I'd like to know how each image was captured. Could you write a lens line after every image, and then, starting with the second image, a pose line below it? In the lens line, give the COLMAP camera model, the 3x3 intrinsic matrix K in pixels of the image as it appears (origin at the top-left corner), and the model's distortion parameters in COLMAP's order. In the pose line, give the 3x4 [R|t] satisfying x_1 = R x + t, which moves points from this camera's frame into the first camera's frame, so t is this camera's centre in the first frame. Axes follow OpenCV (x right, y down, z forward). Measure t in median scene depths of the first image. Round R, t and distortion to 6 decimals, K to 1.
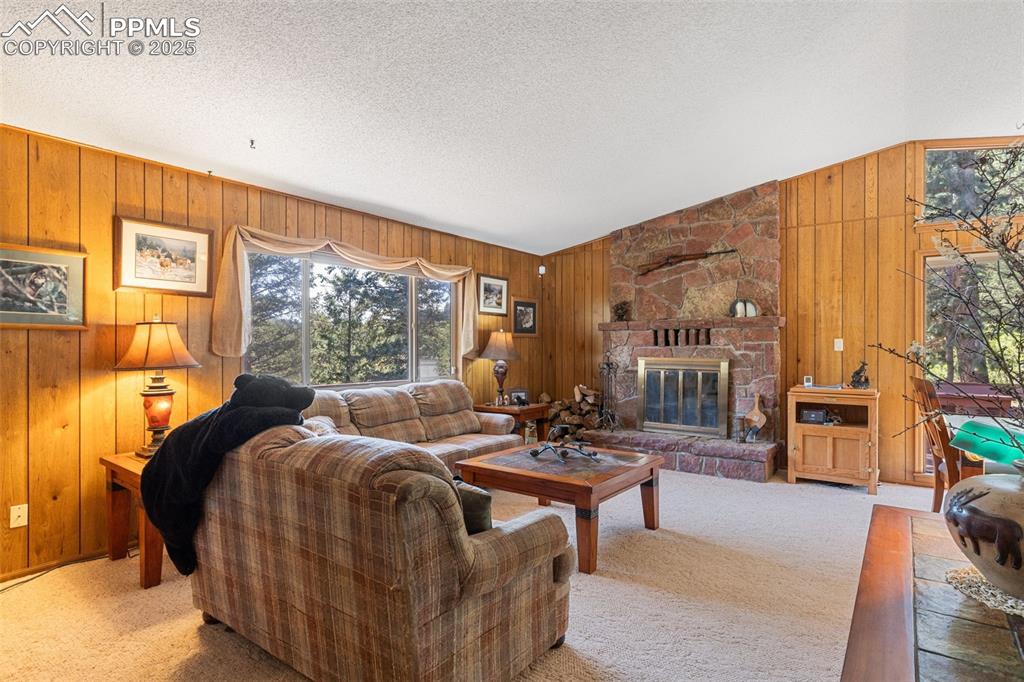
lens RADIAL K [[513.2, 0, 505.9], [0, 513.2, 350.7], [0, 0, 1]] dist [-0.013661, 0.000056]
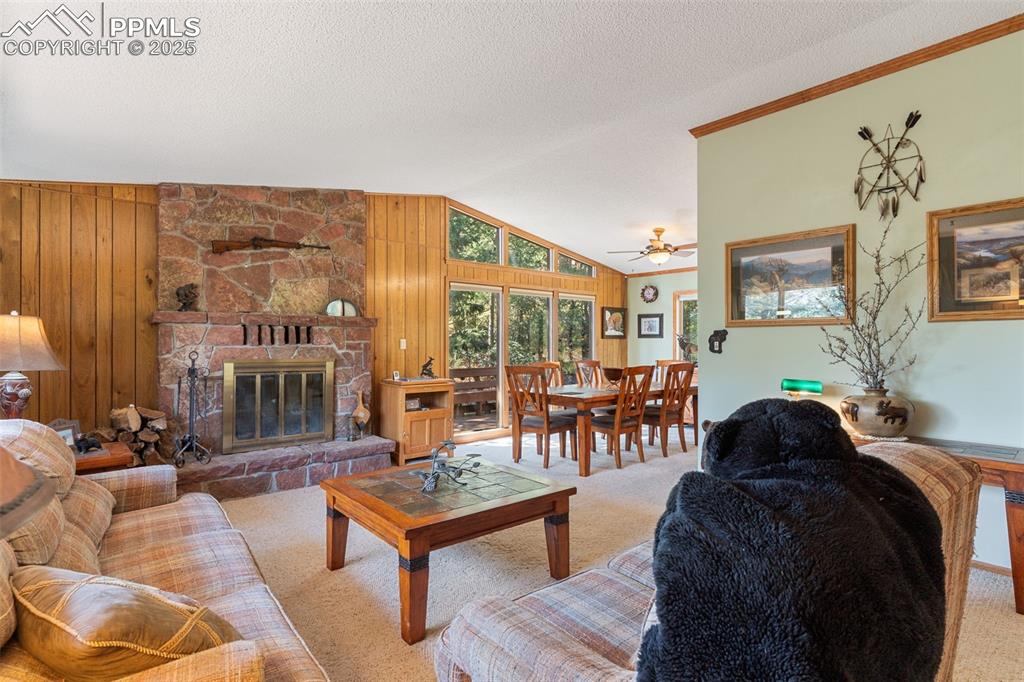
lens RADIAL K [[503.6, 0, 507.7], [0, 503.6, 341.7], [0, 0, 1]] dist [0.000016, 0.001454]
pose [[0.225125, 0.005014, 0.974317, -0.426467], [0.005036, 0.999967, -0.006309, -0.007720], [-0.974317, 0.006327, 0.225092, 0.457122]]
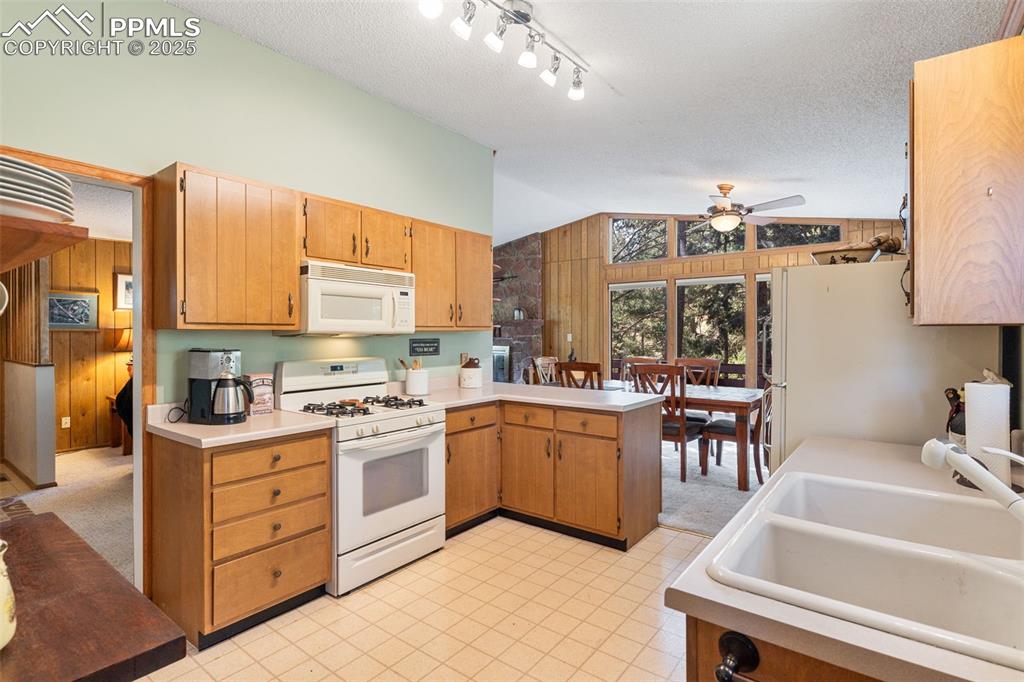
lens RADIAL K [[503.6, 0, 507.7], [0, 503.6, 341.7], [0, 0, 1]] dist [0.000016, 0.001454]
pose [[0.999998, -0.001966, 0.000413, 0.428238], [0.001966, 0.999996, 0.002161, -0.001588], [-0.000418, -0.002160, 0.999998, -0.539699]]
